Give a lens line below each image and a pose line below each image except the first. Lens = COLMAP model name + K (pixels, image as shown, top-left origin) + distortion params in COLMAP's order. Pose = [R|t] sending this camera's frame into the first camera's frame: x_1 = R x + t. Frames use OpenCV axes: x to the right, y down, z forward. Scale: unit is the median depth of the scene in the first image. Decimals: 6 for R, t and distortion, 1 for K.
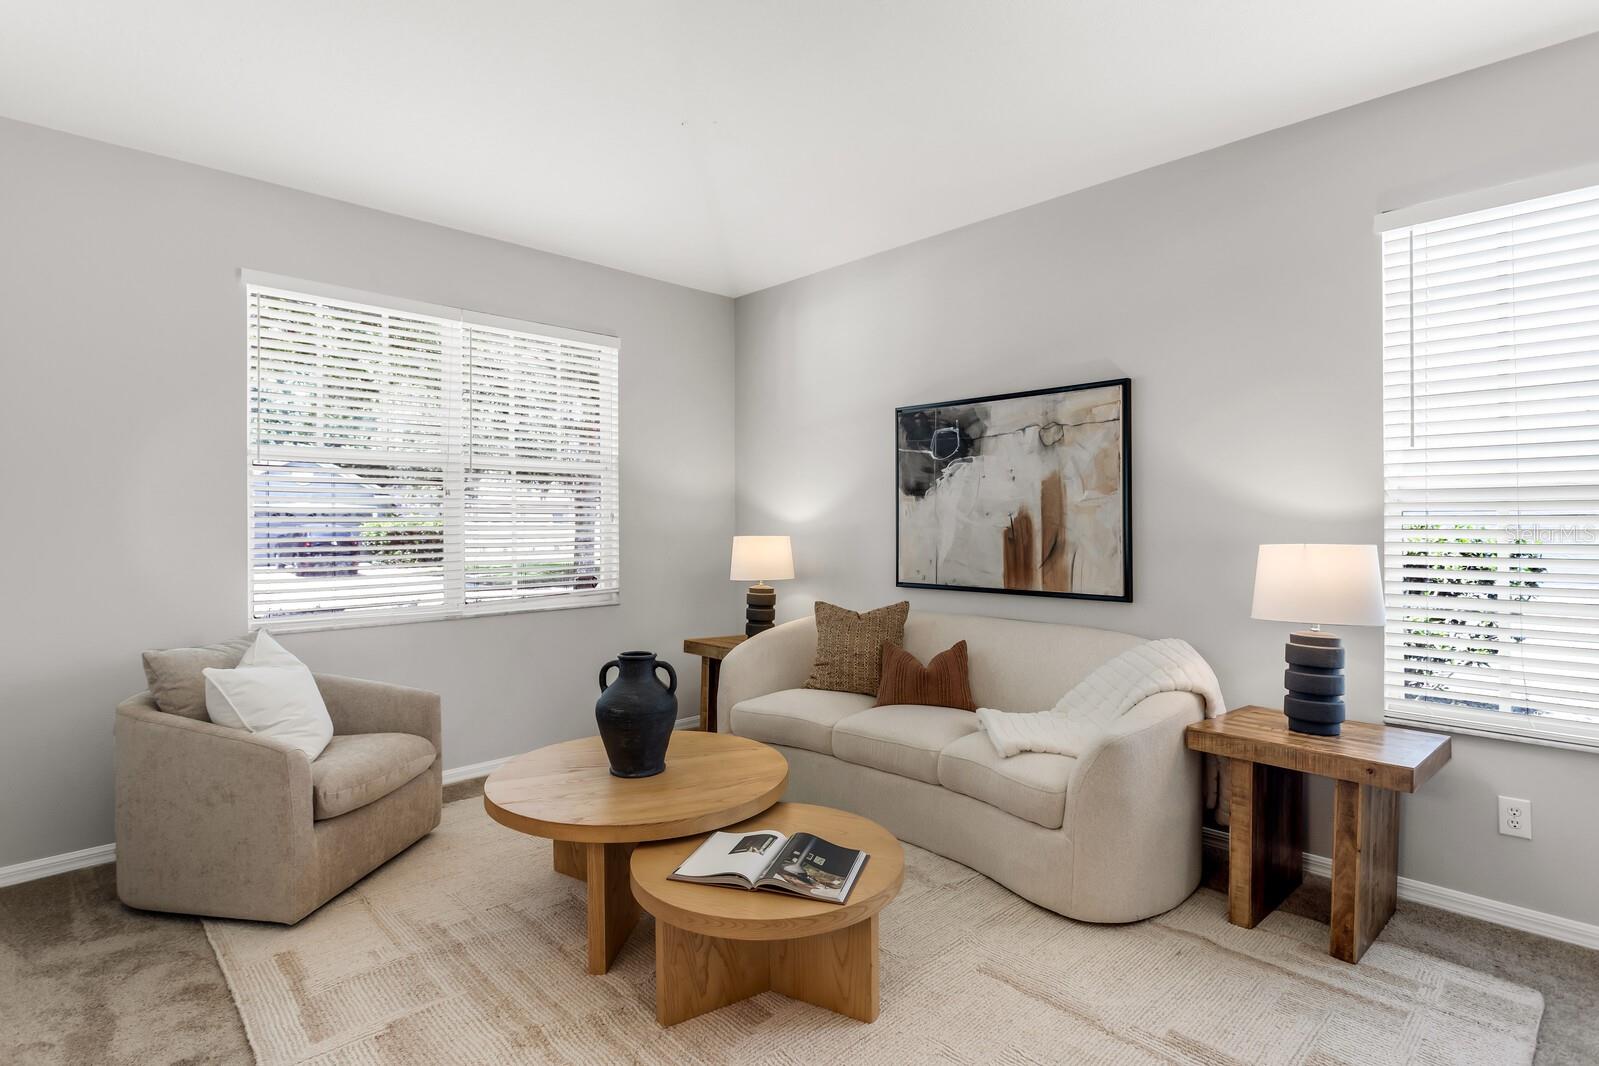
lens RADIAL K [[791.6, 0, 806.0], [0, 791.6, 520.5], [0, 0, 1]] dist [-0.001961, 0.001333]
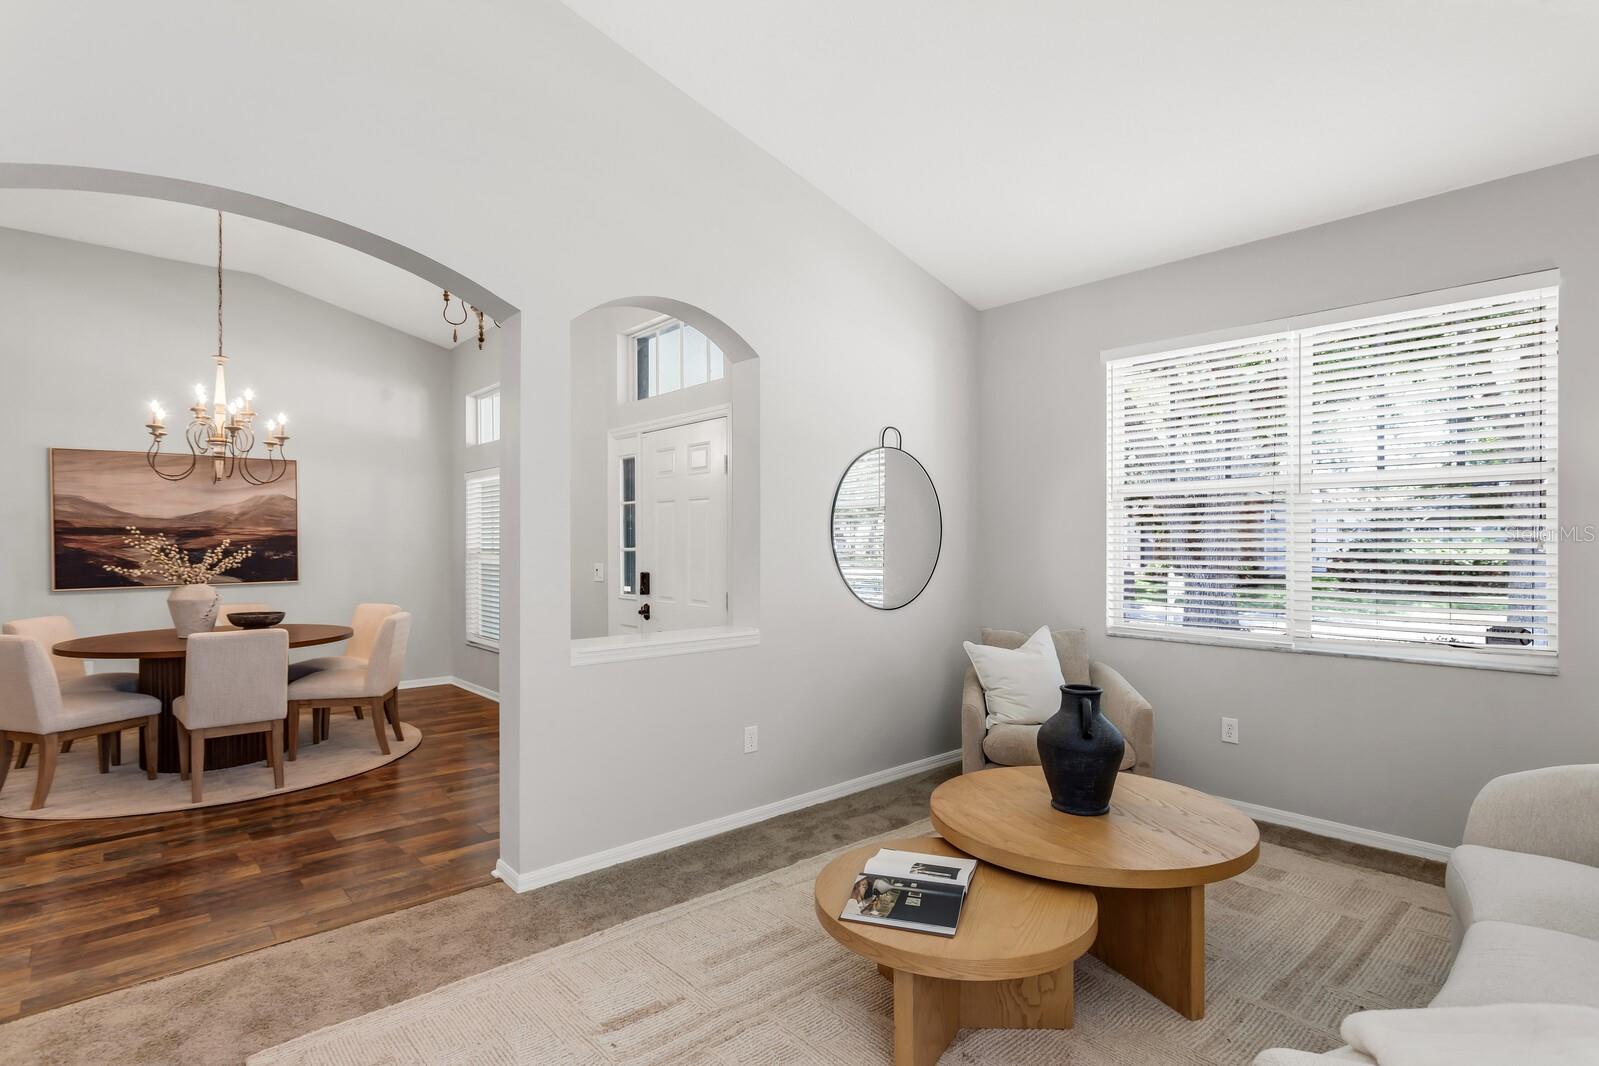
lens RADIAL K [[807.4, 0, 791.5], [0, 807.4, 541.5], [0, 0, 1]] dist [-0.020598, 0.015064]
pose [[-0.062753, 0.004903, -0.998017, 0.593916], [0.000535, 0.999988, 0.004879, -0.010324], [0.998029, -0.000228, -0.062755, 0.537052]]
